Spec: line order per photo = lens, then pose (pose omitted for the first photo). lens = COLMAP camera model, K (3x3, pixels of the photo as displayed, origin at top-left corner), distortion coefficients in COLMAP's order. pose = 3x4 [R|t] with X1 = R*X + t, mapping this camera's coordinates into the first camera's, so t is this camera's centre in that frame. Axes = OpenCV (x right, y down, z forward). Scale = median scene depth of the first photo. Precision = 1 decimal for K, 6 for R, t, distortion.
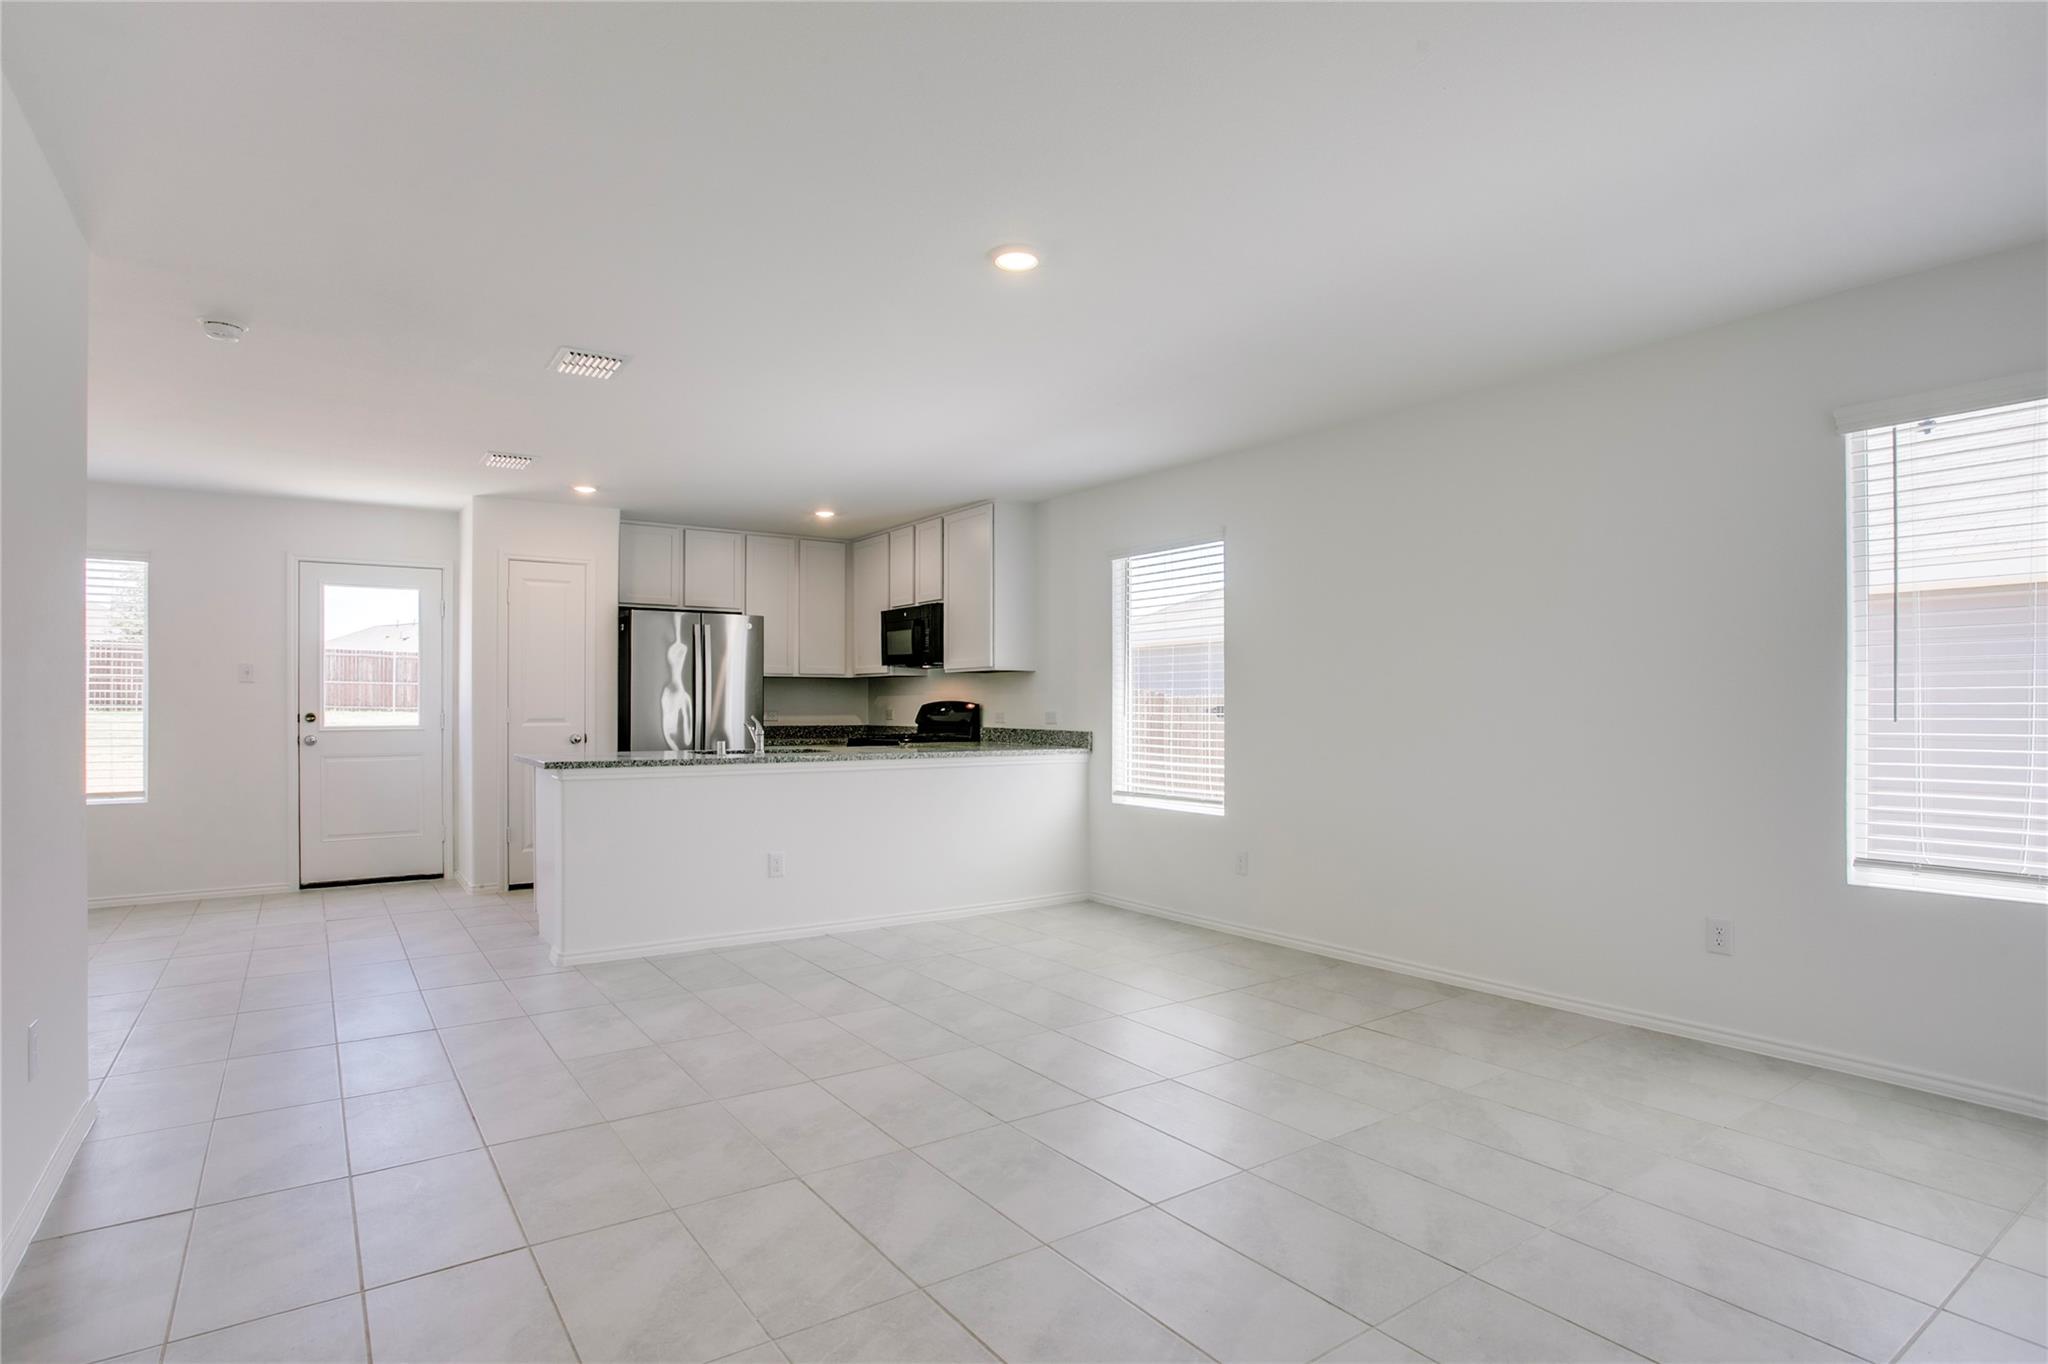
lens RADIAL K [[970.3, 0, 923.9], [0, 970.3, 705.1], [0, 0, 1]] dist [-0.003259, 0.000048]
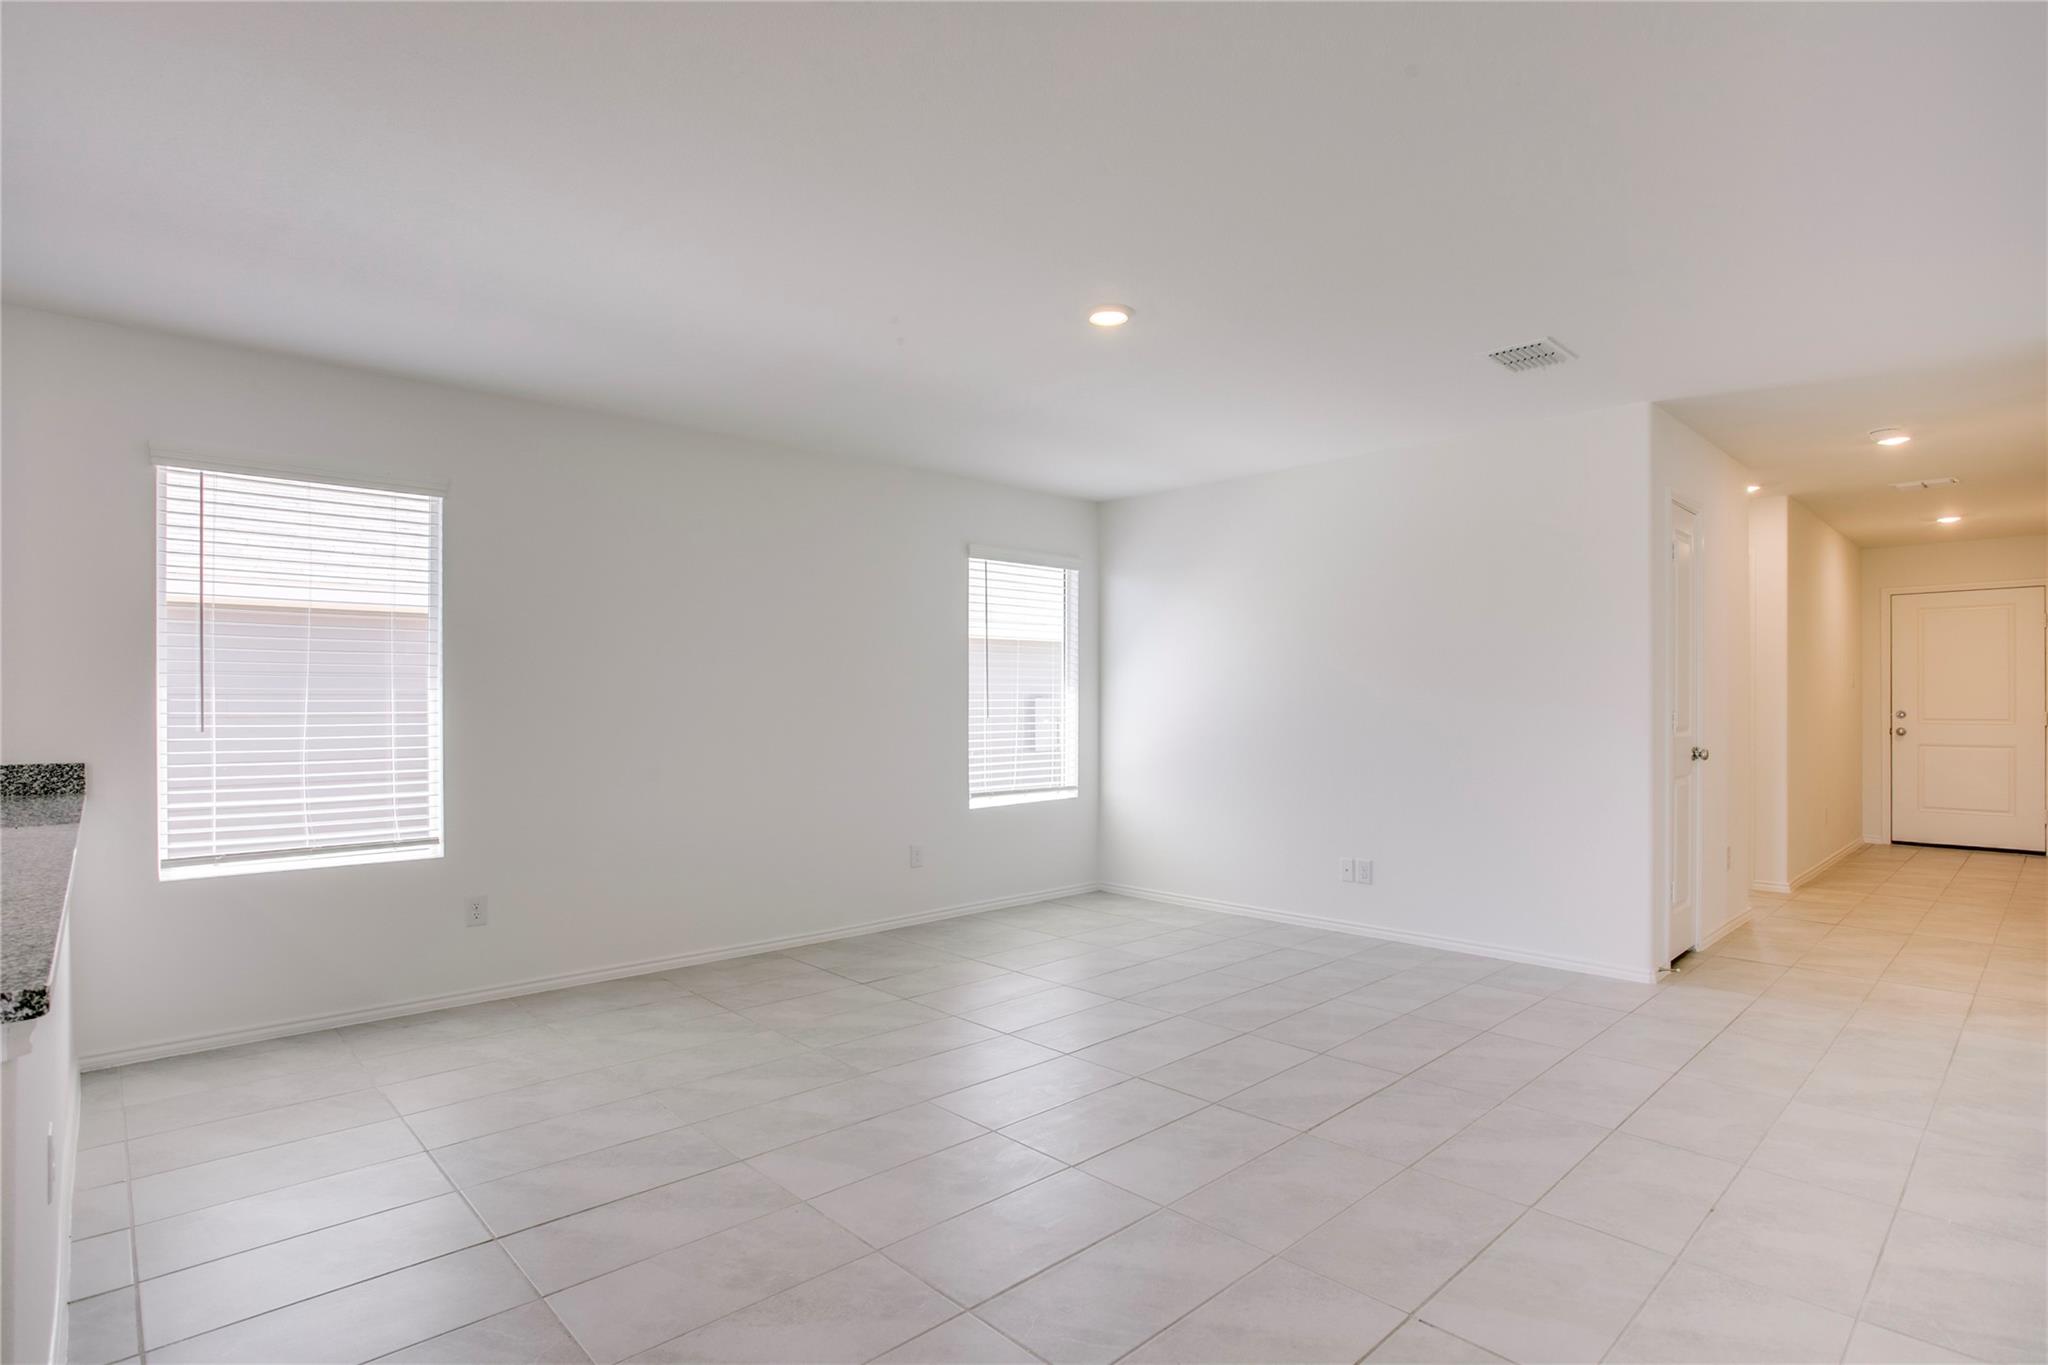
lens RADIAL K [[1007.4, 0, 1023.8], [0, 1007.4, 671.7], [0, 0, 1]] dist [-0.001408, 0.000530]
pose [[-0.178502, 0.044311, 0.982941, -0.614644], [-0.015143, 0.998743, -0.047774, -0.002289], [-0.983823, -0.023412, -0.177607, 0.746265]]
